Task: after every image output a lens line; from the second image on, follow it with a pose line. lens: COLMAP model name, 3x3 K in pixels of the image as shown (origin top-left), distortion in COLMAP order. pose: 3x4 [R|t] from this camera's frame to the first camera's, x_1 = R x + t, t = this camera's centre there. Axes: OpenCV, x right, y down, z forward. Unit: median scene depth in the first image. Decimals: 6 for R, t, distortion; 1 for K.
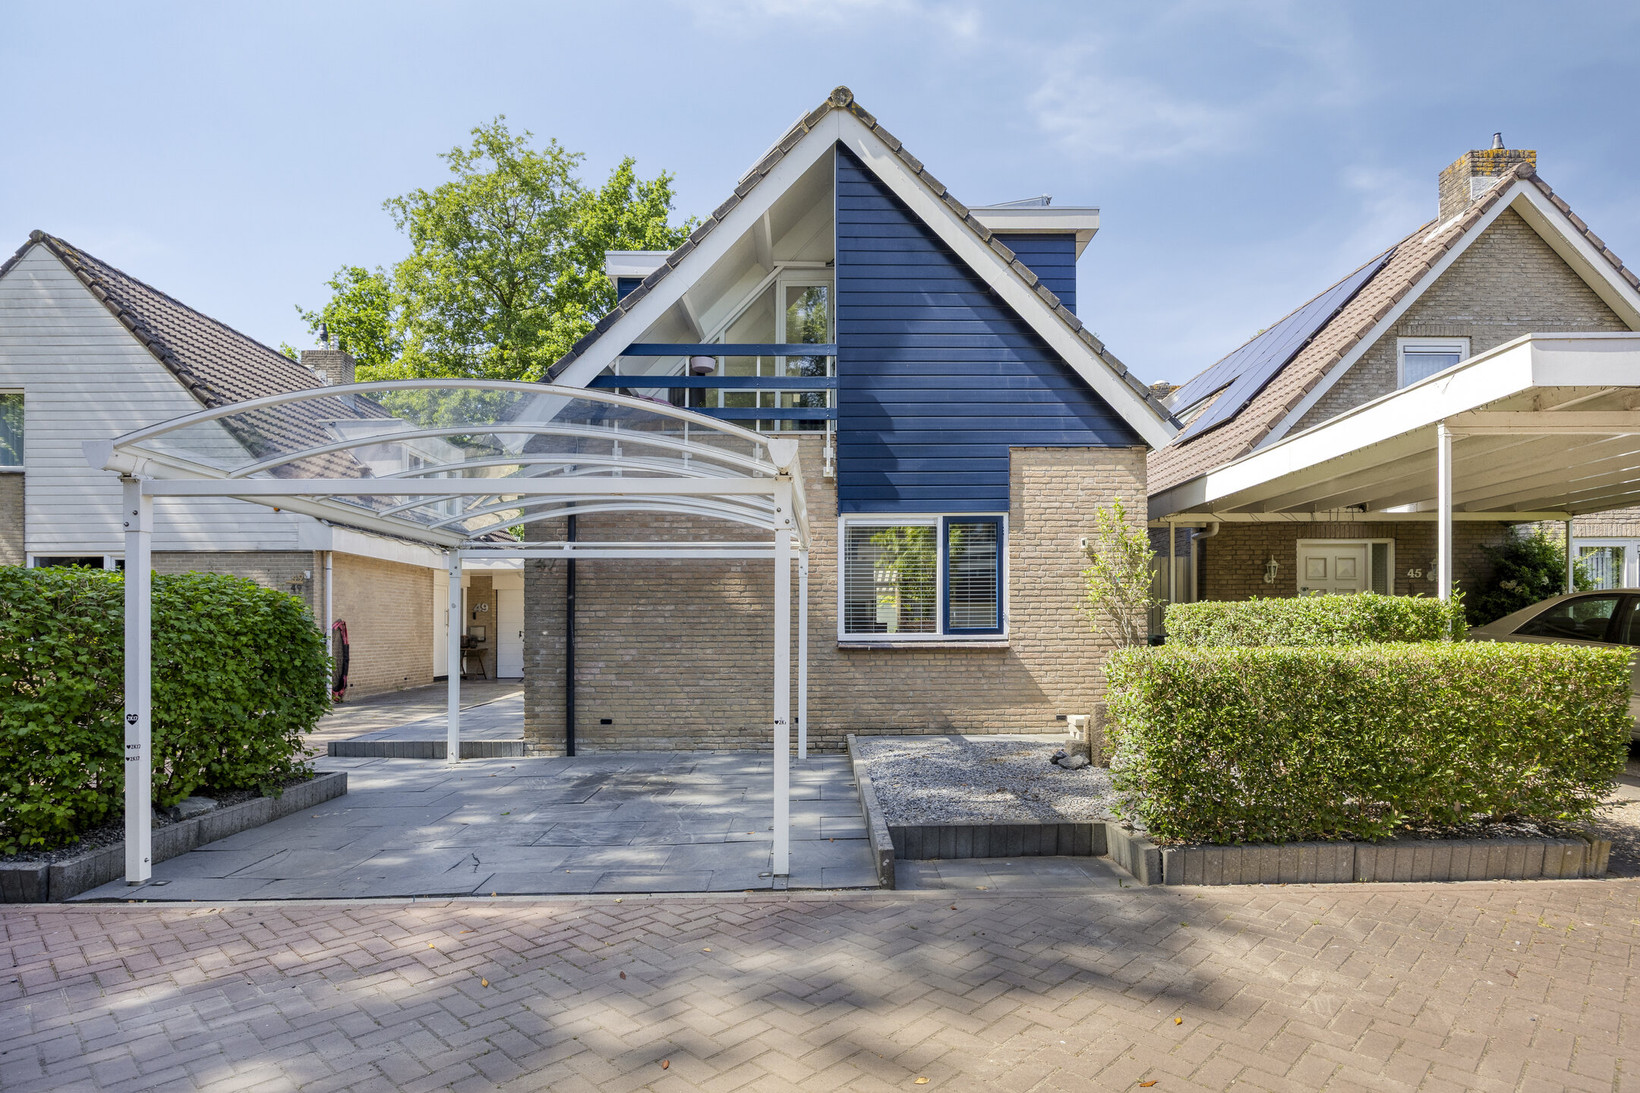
lens RADIAL K [[878.0, 0, 819.7], [0, 878.0, 630.3], [0, 0, 1]] dist [-0.013624, 0.000529]
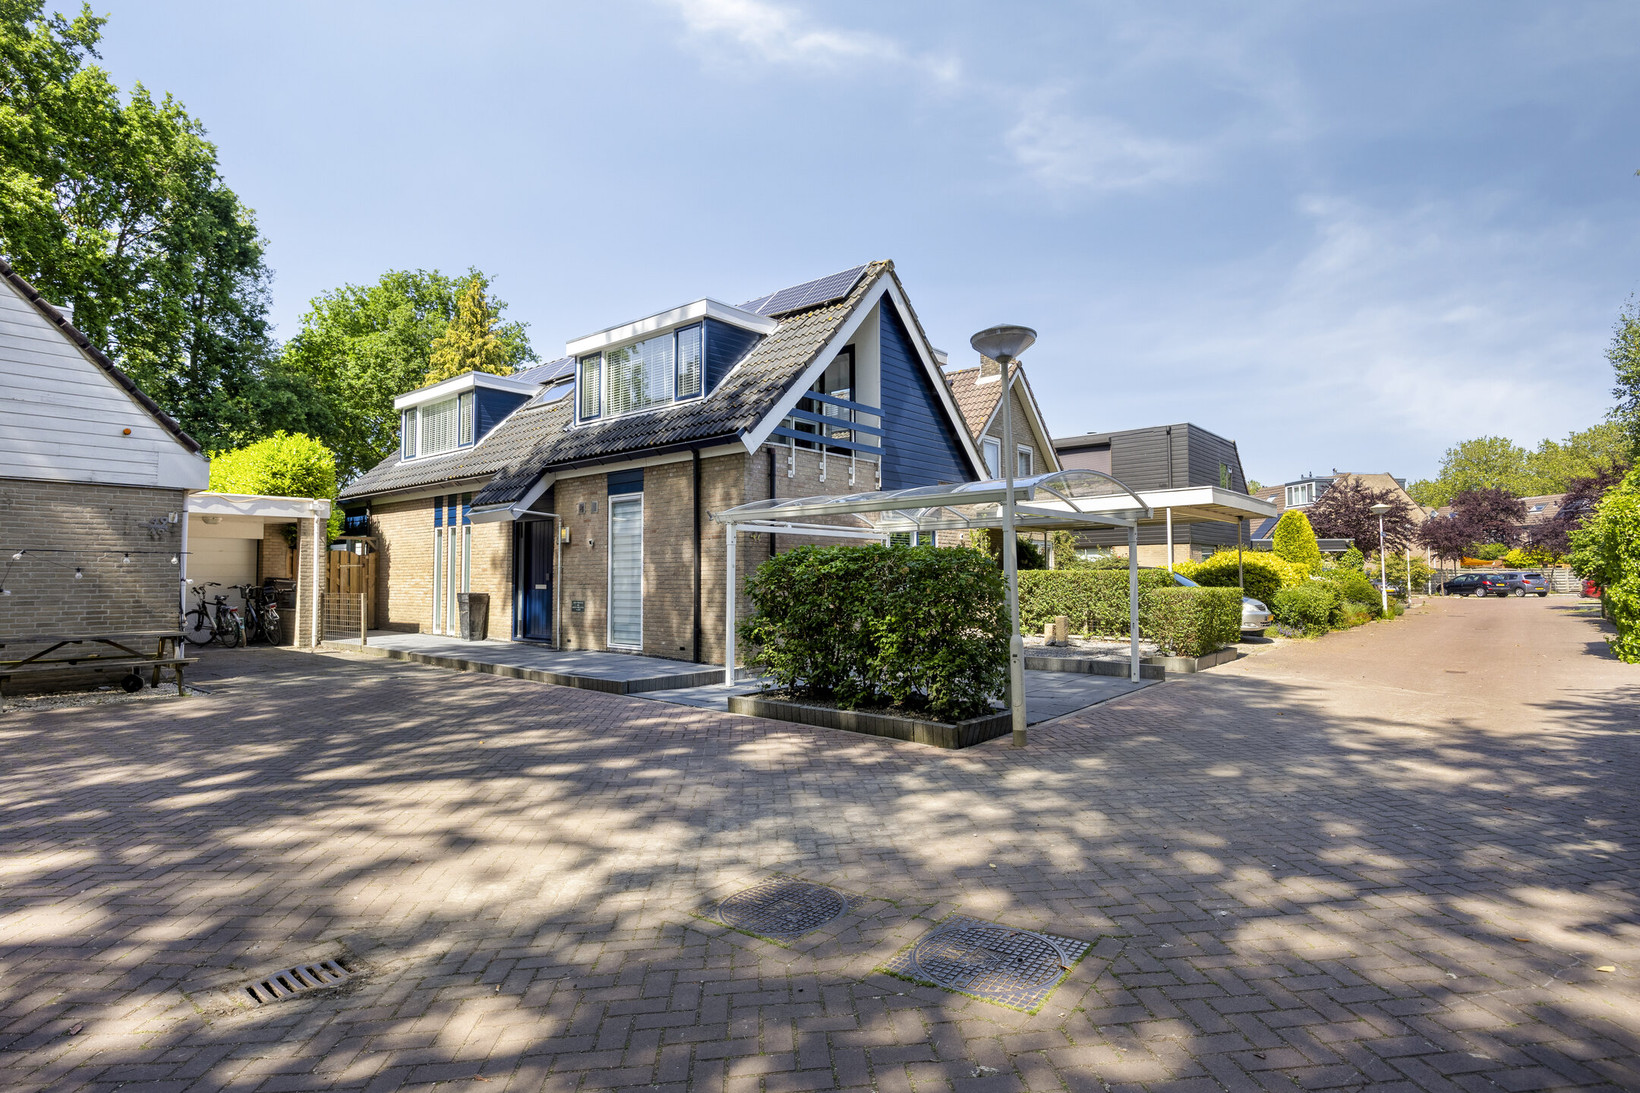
lens RADIAL K [[871.9, 0, 820.0], [0, 871.9, 546.5], [0, 0, 1]] dist [-0.026258, 0.000148]
pose [[0.633153, 0.030073, 0.773443, -1.302069], [0.004462, 0.999087, -0.042500, -0.001926], [-0.774014, 0.030360, 0.632440, 0.064764]]
